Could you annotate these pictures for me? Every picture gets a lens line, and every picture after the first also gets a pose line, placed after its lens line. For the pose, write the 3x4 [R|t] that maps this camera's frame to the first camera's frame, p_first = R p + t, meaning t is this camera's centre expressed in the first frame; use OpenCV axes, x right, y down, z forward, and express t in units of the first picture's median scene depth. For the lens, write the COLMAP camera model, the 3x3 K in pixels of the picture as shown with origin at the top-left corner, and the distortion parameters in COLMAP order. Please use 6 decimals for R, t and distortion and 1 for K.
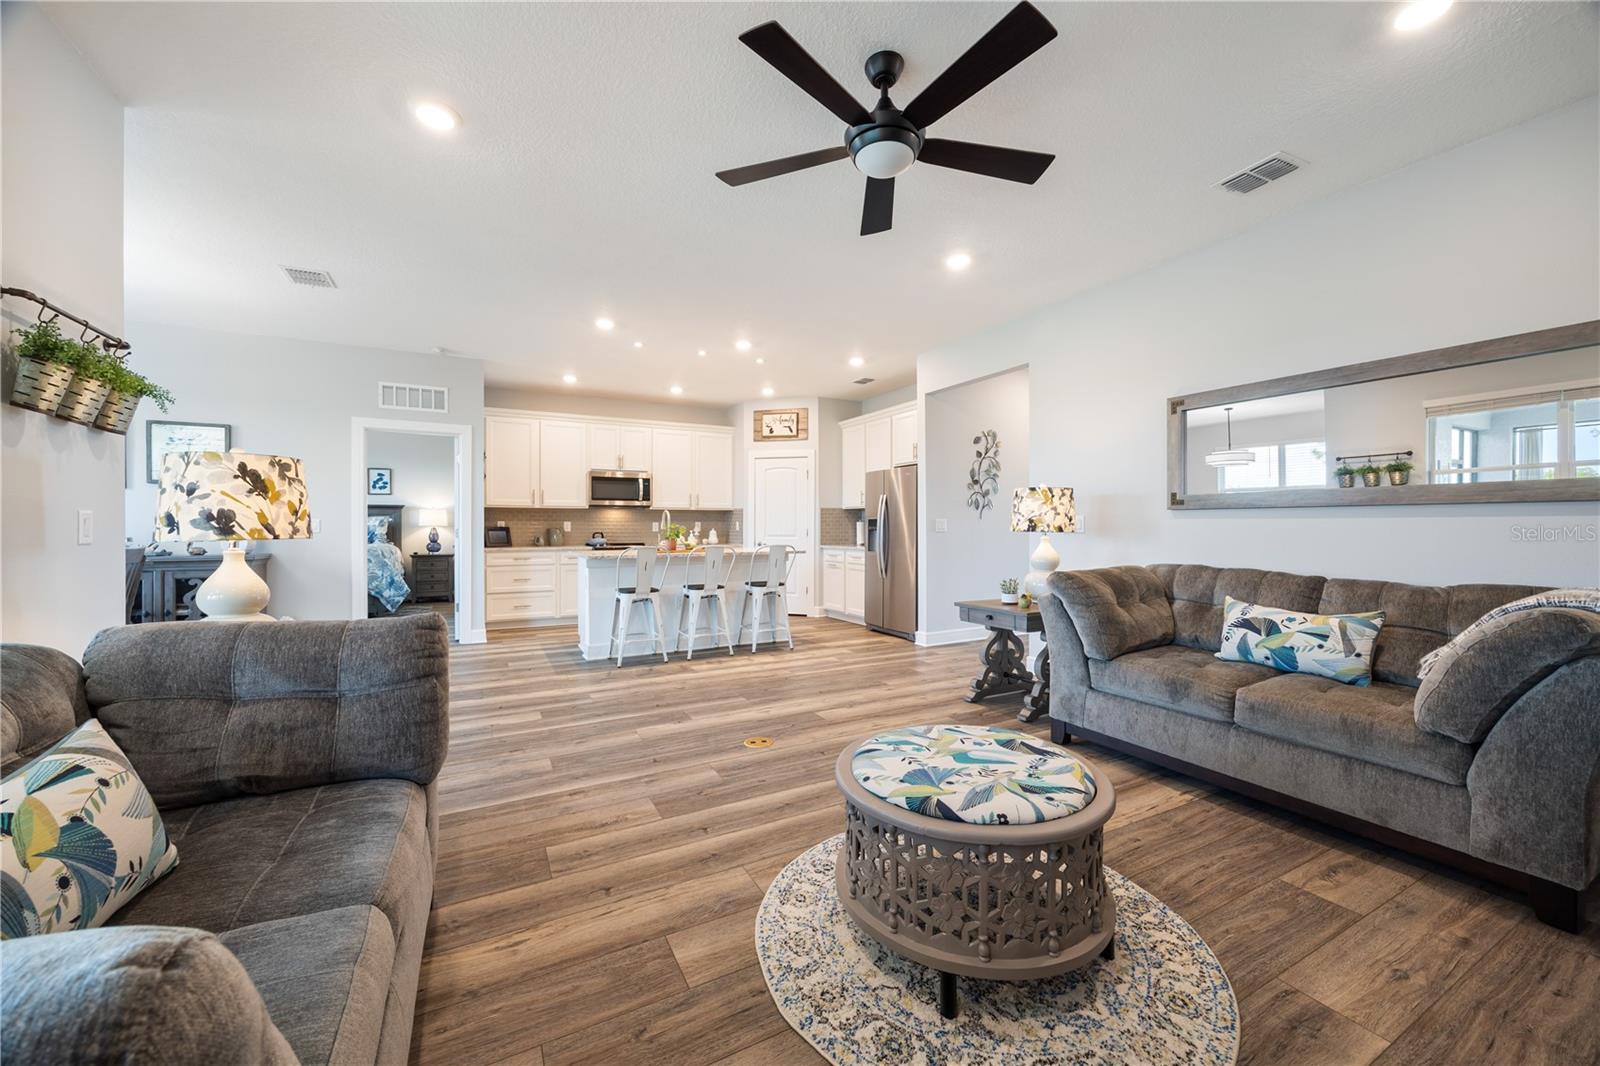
lens RADIAL K [[613.2, 0, 802.9], [0, 613.2, 535.2], [0, 0, 1]] dist [-0.003796, 0.000039]
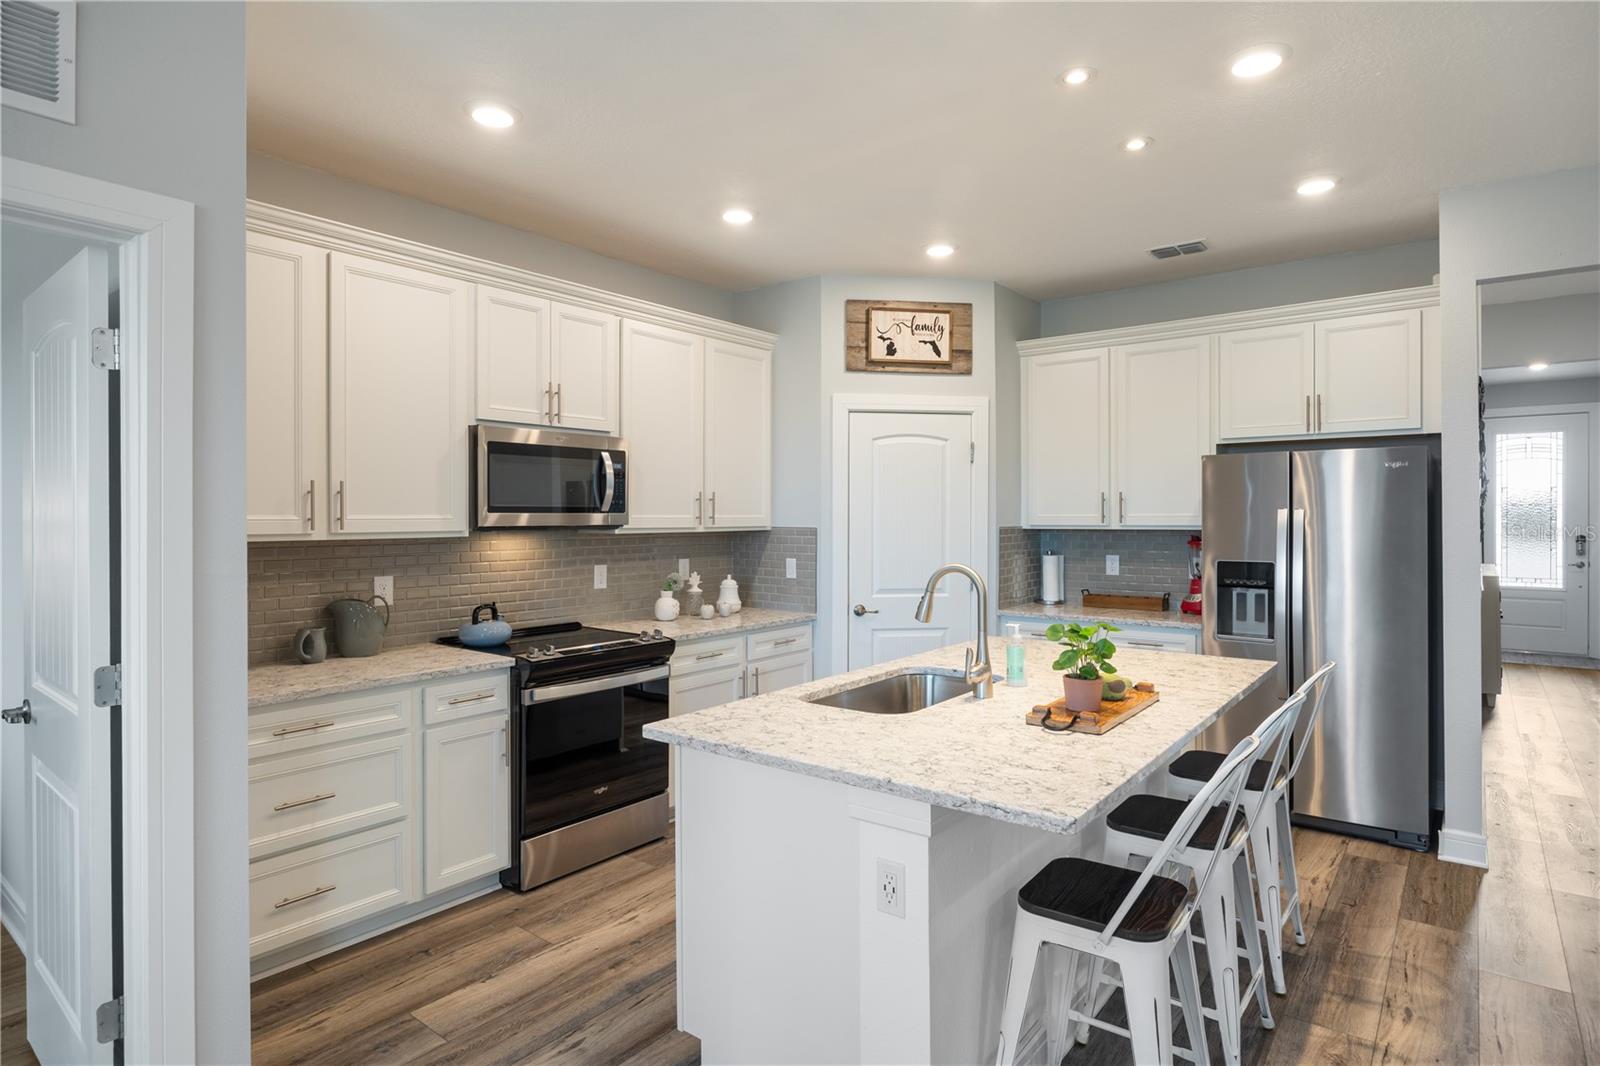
lens RADIAL K [[852.7, 0, 802.6], [0, 852.7, 523.5], [0, 0, 1]] dist [-0.005109, -0.000659]
pose [[0.915768, -0.005408, 0.401671, -0.404093], [0.008622, 0.999944, -0.006196, -0.050765], [-0.401615, 0.009138, 0.915763, 0.548295]]
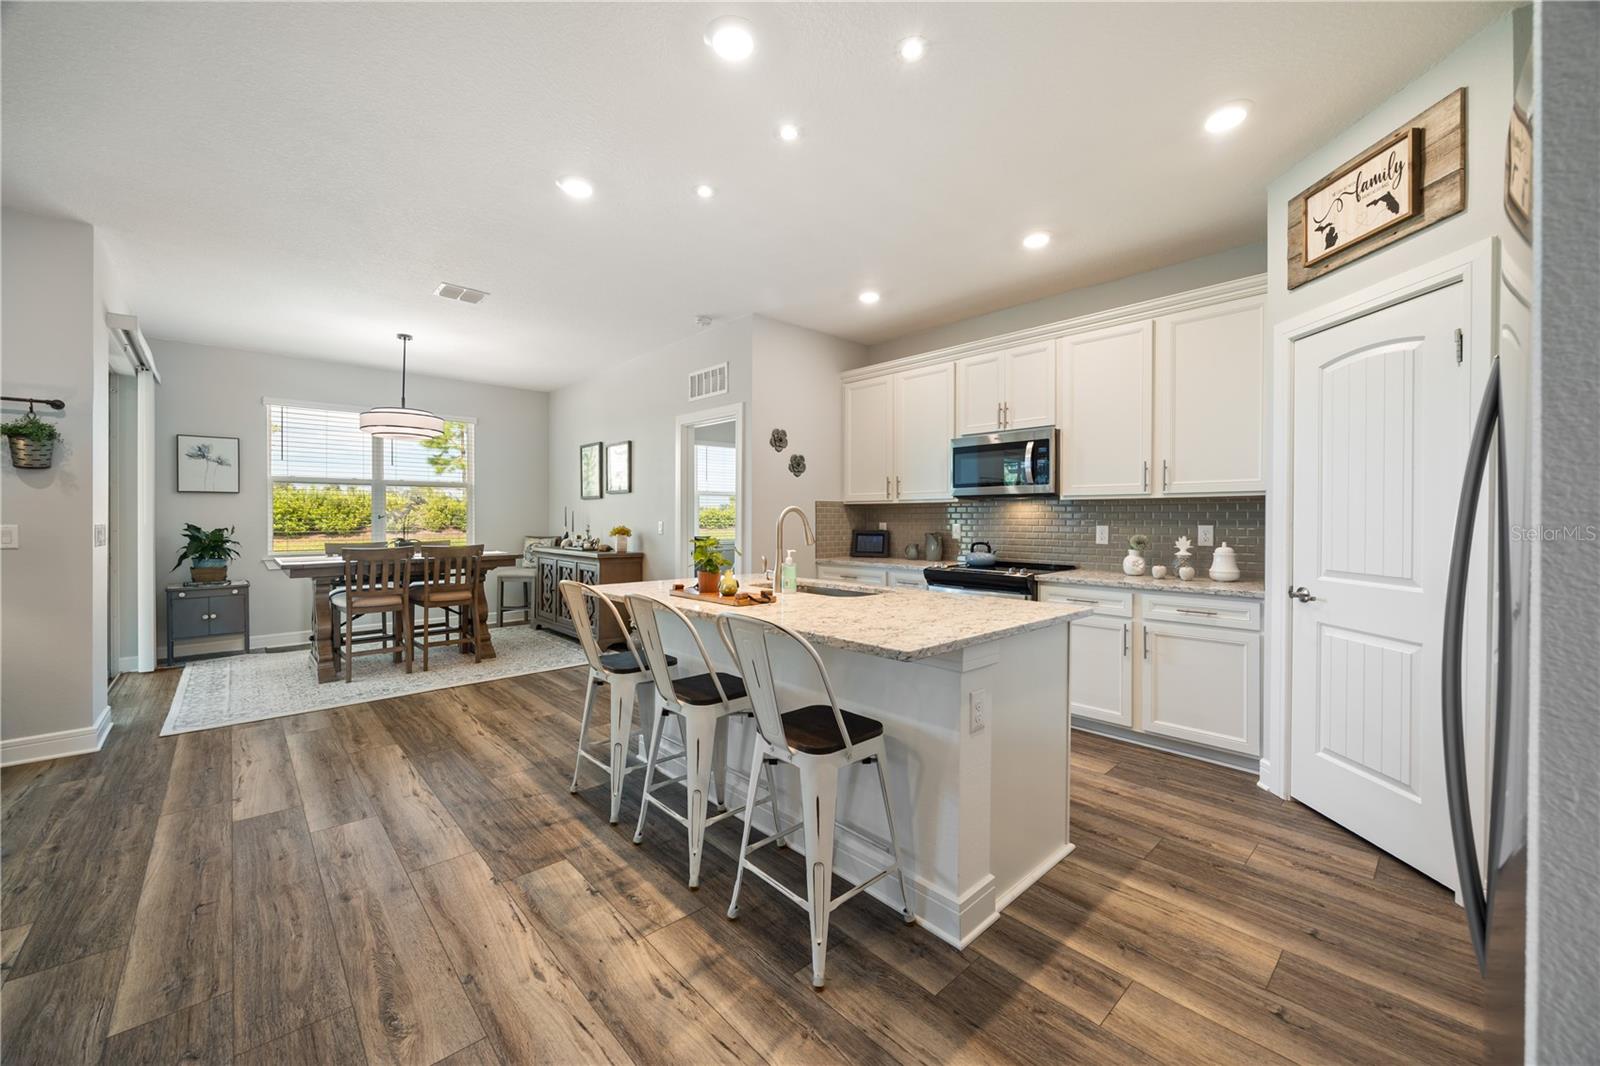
lens RADIAL K [[616.8, 0, 800.3], [0, 616.8, 521.5], [0, 0, 1]] dist [-0.002943, -0.000889]
pose [[0.254882, 0.005891, -0.966954, 0.210701], [-0.016378, 0.999864, 0.001775, -0.025251], [0.966833, 0.015384, 0.254944, 0.762280]]
